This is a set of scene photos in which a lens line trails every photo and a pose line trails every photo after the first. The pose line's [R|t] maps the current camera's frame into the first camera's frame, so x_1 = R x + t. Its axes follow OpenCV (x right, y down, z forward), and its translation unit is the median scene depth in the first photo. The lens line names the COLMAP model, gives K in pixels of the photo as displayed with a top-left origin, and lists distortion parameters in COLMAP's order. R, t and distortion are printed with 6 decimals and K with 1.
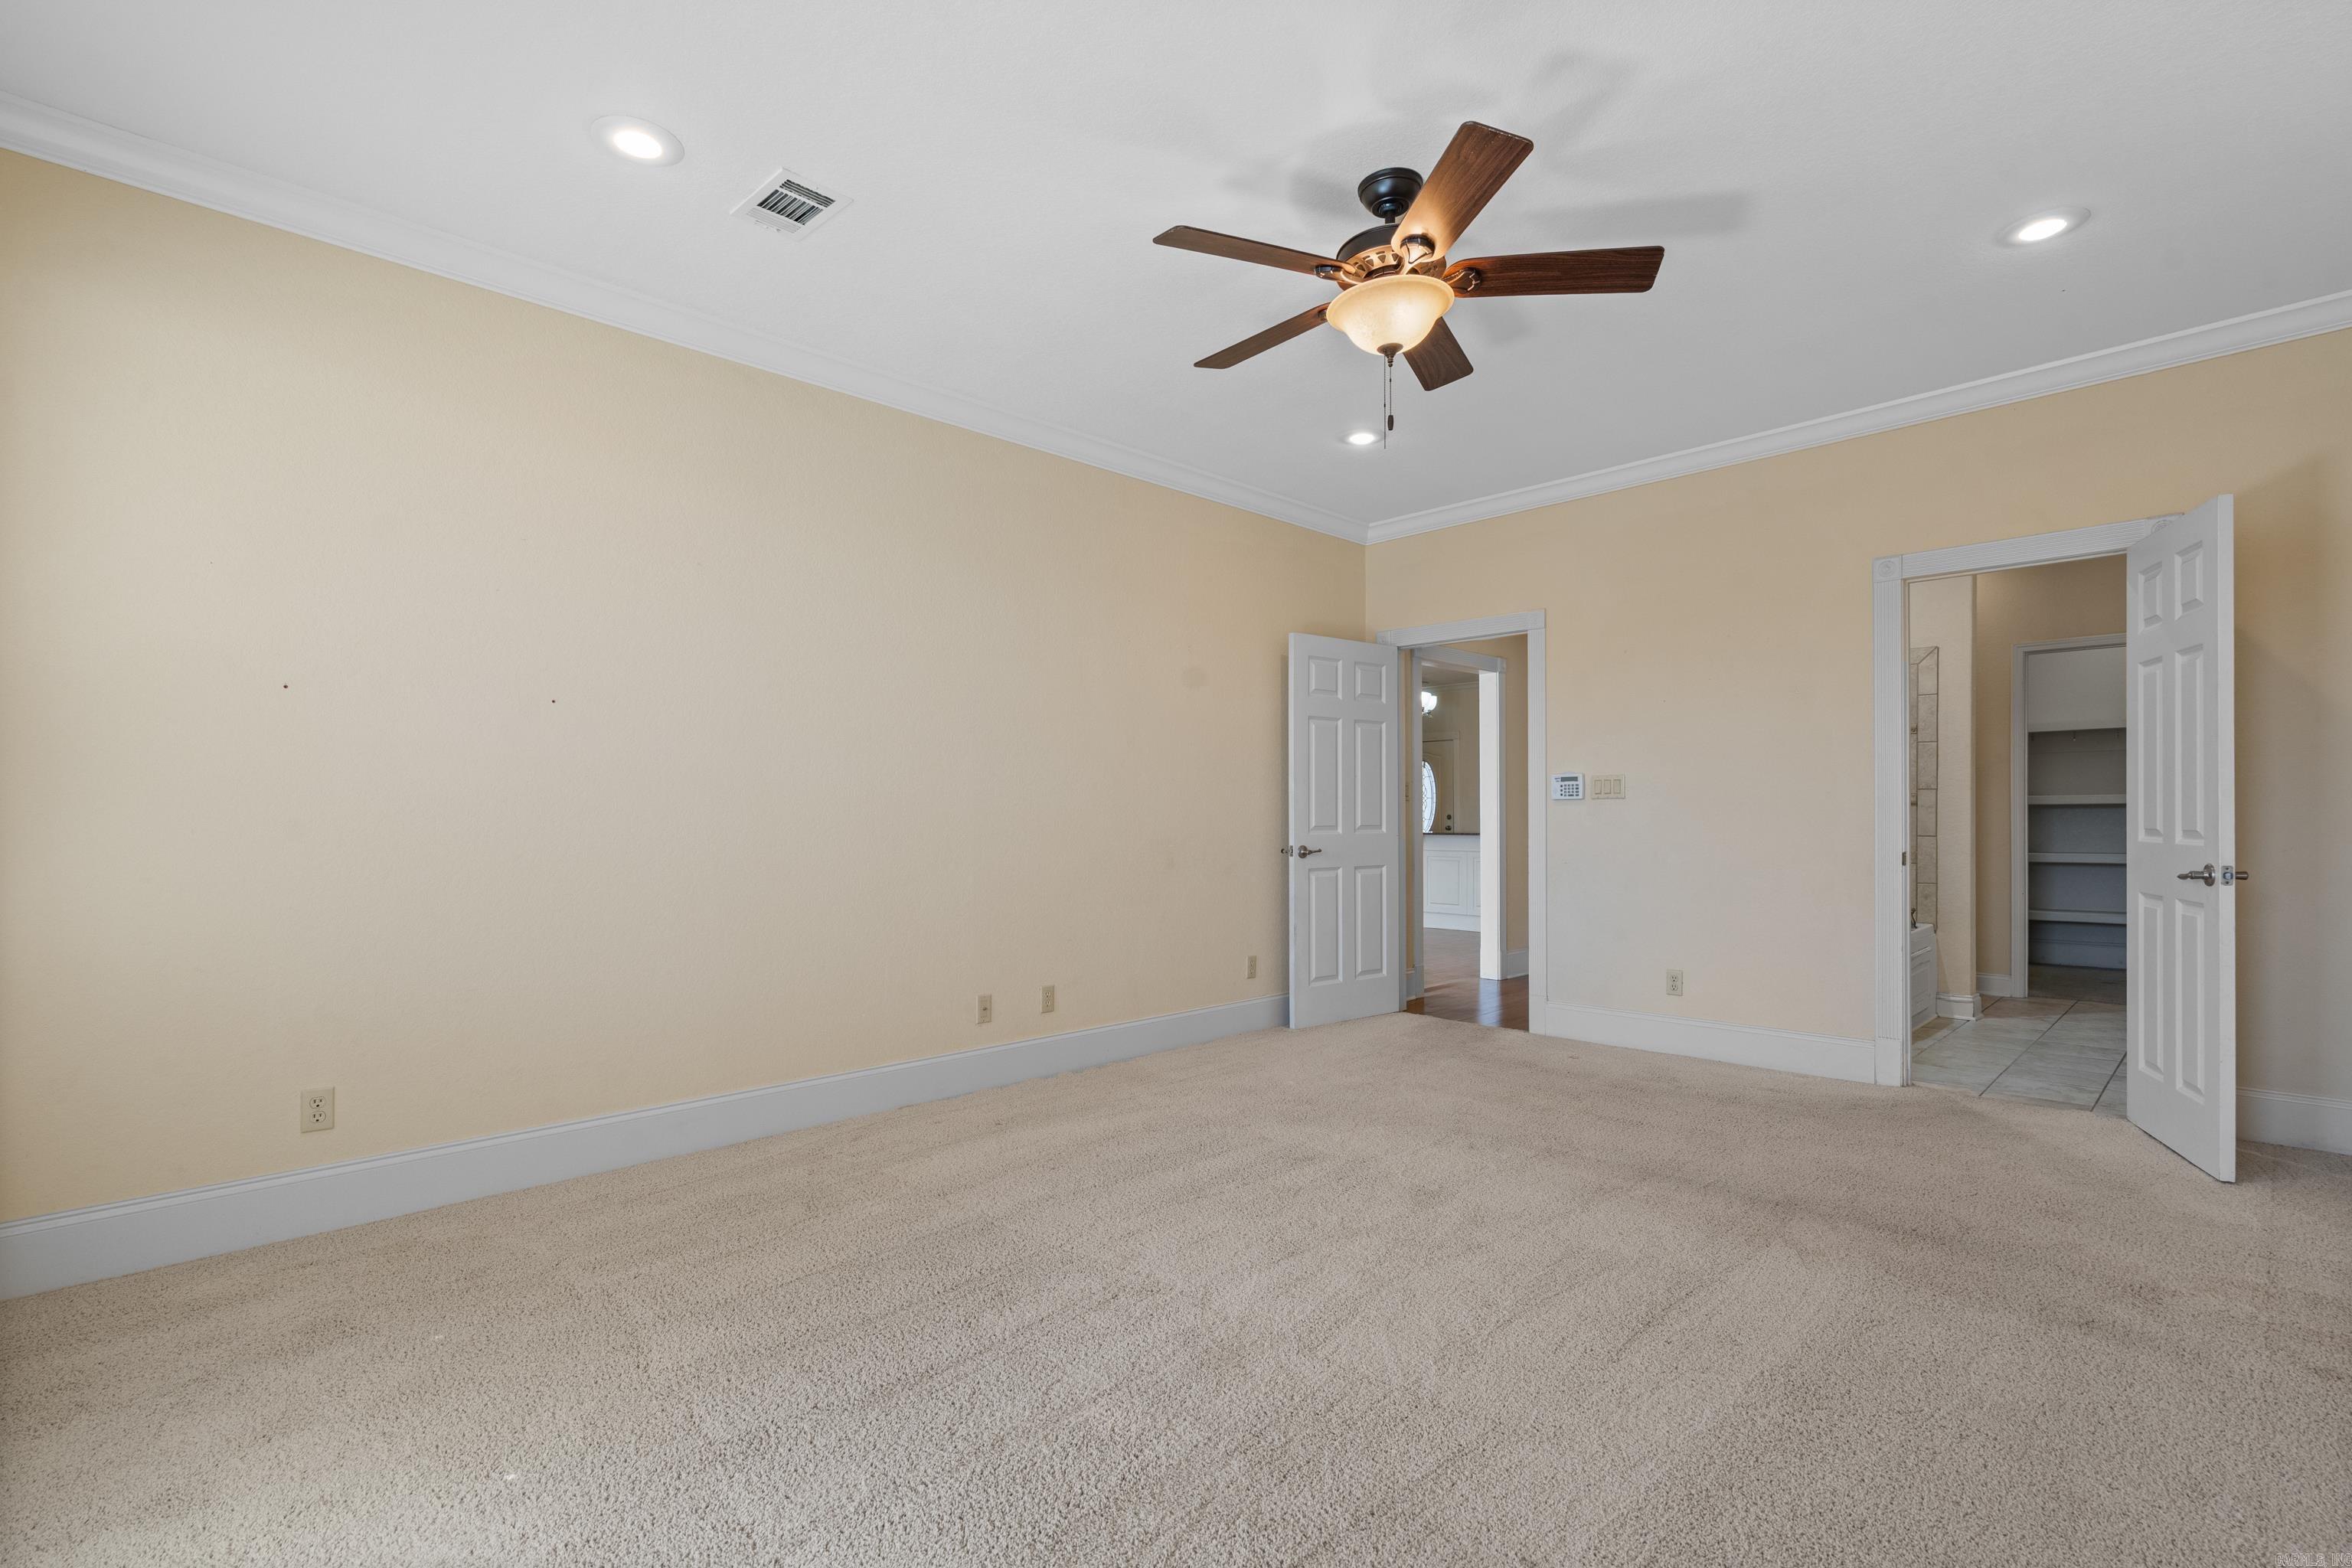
lens RADIAL K [[1014.9, 0, 1184.3], [0, 1014.9, 822.9], [0, 0, 1]] dist [-0.001573, -0.000293]
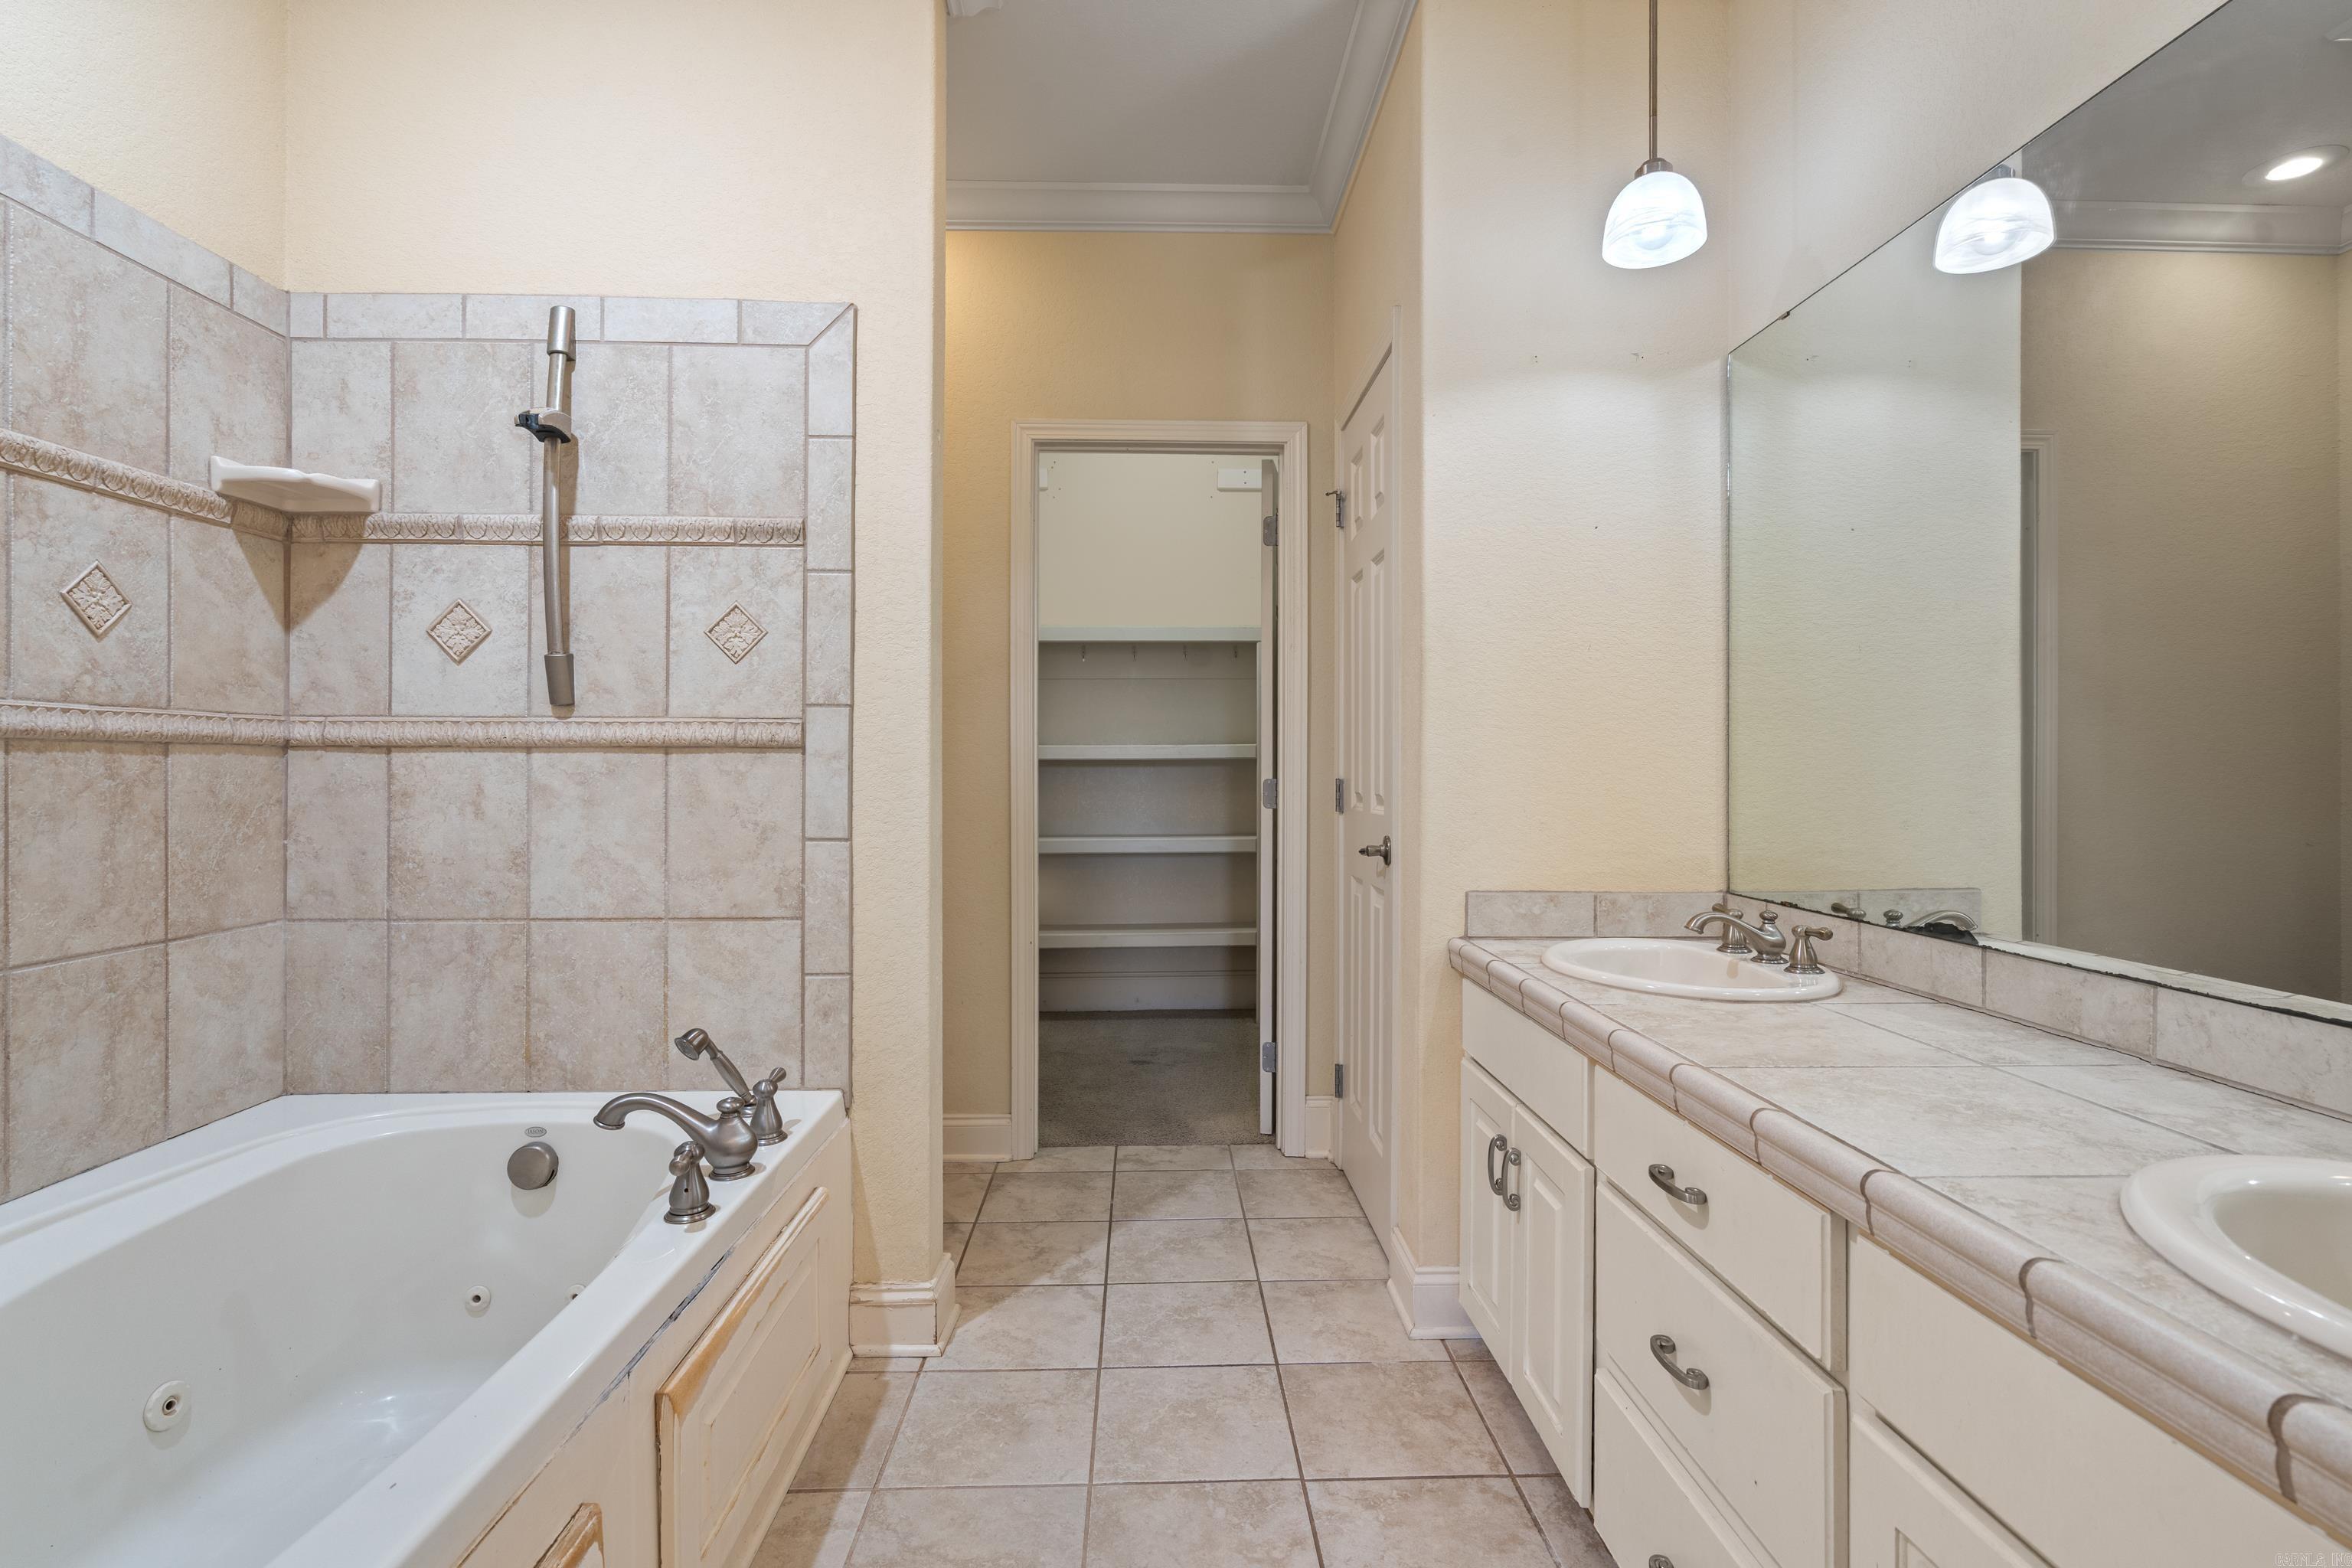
lens RADIAL K [[1060.7, 0, 1172.0], [0, 1060.7, 755.2], [0, 0, 1]] dist [-0.024275, -0.000007]
pose [[0.673996, 0.014457, 0.738593, 0.458414], [0.005501, 0.999683, -0.024587, -0.005148], [-0.738714, 0.020635, 0.673703, 0.562320]]
